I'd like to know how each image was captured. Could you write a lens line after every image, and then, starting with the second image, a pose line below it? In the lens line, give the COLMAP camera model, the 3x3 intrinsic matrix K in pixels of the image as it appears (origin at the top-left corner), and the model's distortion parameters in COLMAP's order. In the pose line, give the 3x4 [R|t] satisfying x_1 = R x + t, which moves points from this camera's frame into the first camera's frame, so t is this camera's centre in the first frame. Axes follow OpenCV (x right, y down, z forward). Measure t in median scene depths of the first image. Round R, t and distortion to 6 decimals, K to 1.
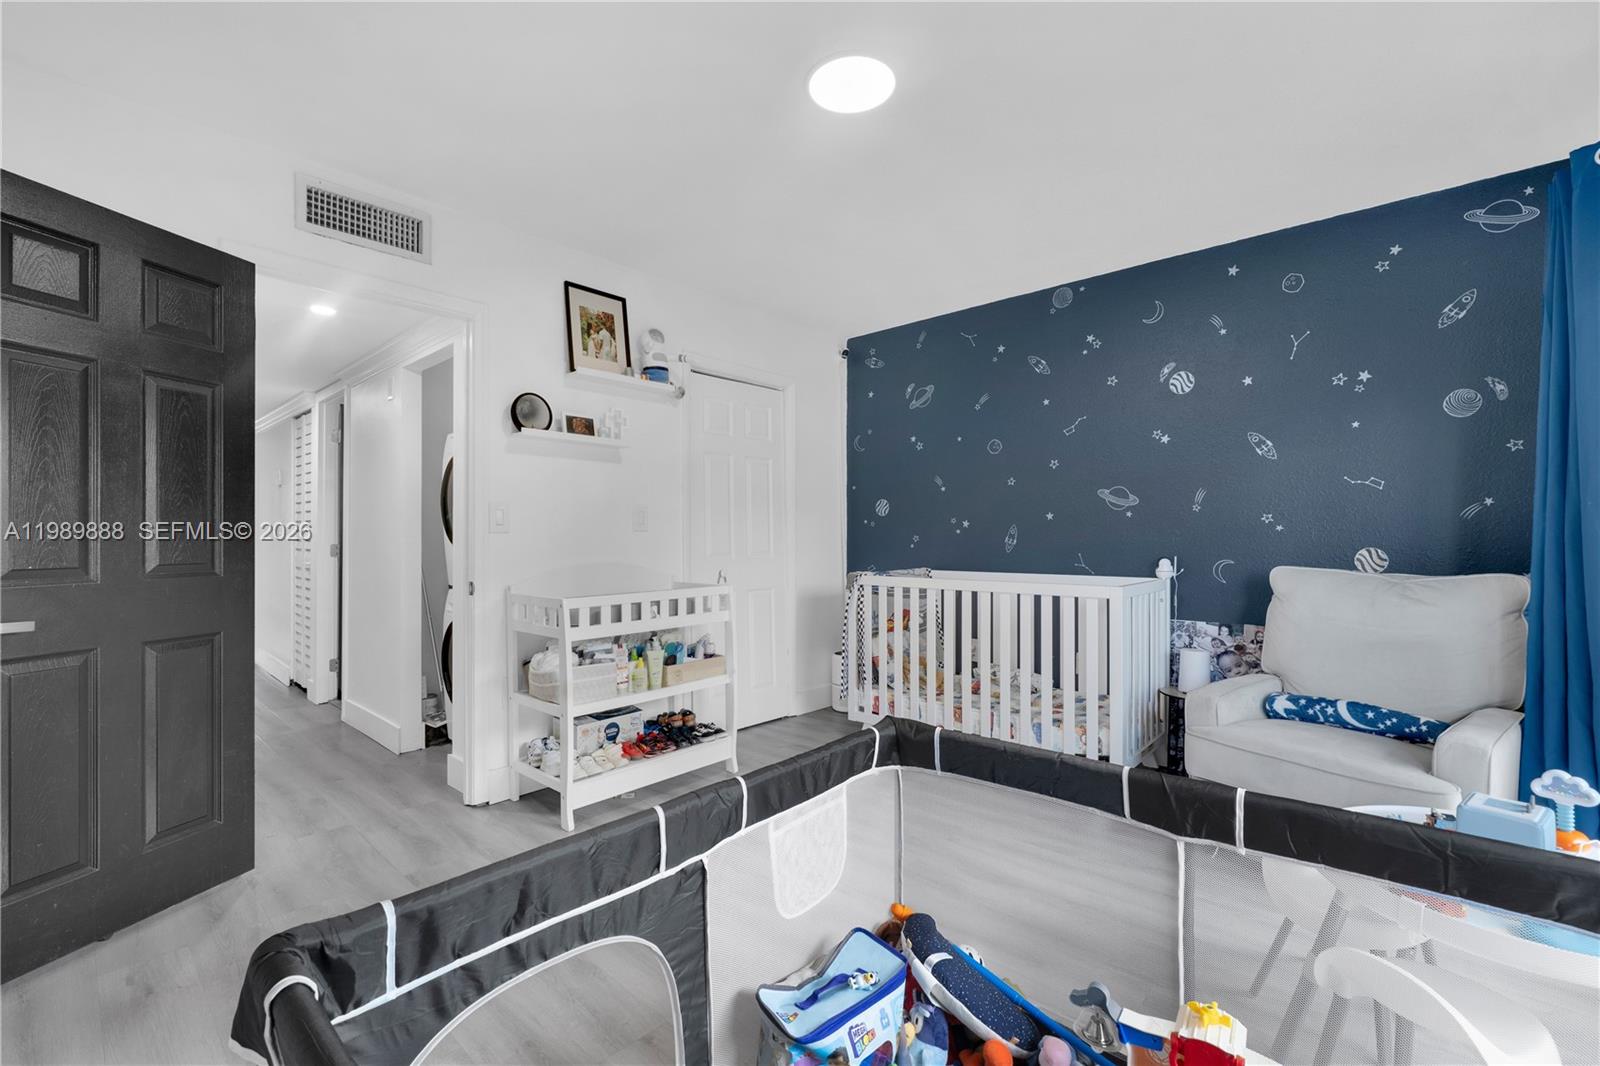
lens RADIAL K [[697.4, 0, 789.3], [0, 697.4, 538.8], [0, 0, 1]] dist [0.000050, -0.000039]
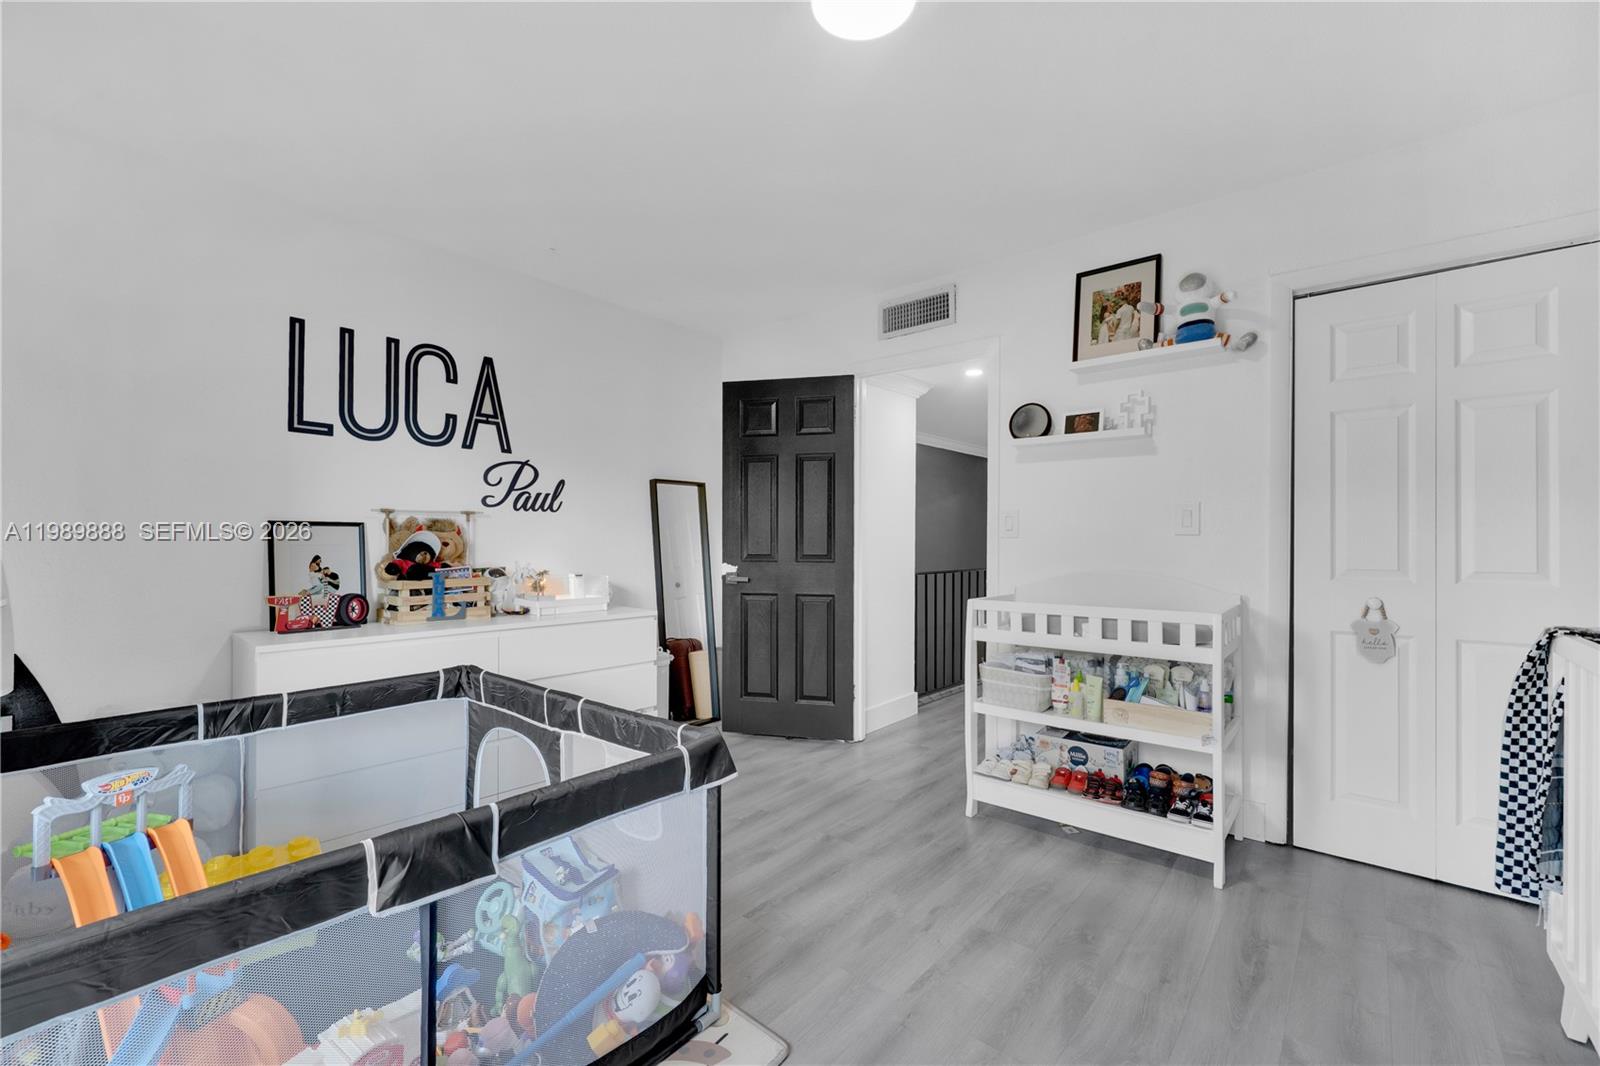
lens RADIAL K [[697.4, 0, 799.7], [0, 697.4, 529.0], [0, 0, 1]] dist [0.000050, -0.000039]
pose [[0.027473, -0.004212, -0.999614, 0.613323], [0.001362, 0.999990, -0.004177, -0.015668], [0.999622, -0.001247, 0.027478, 0.580869]]
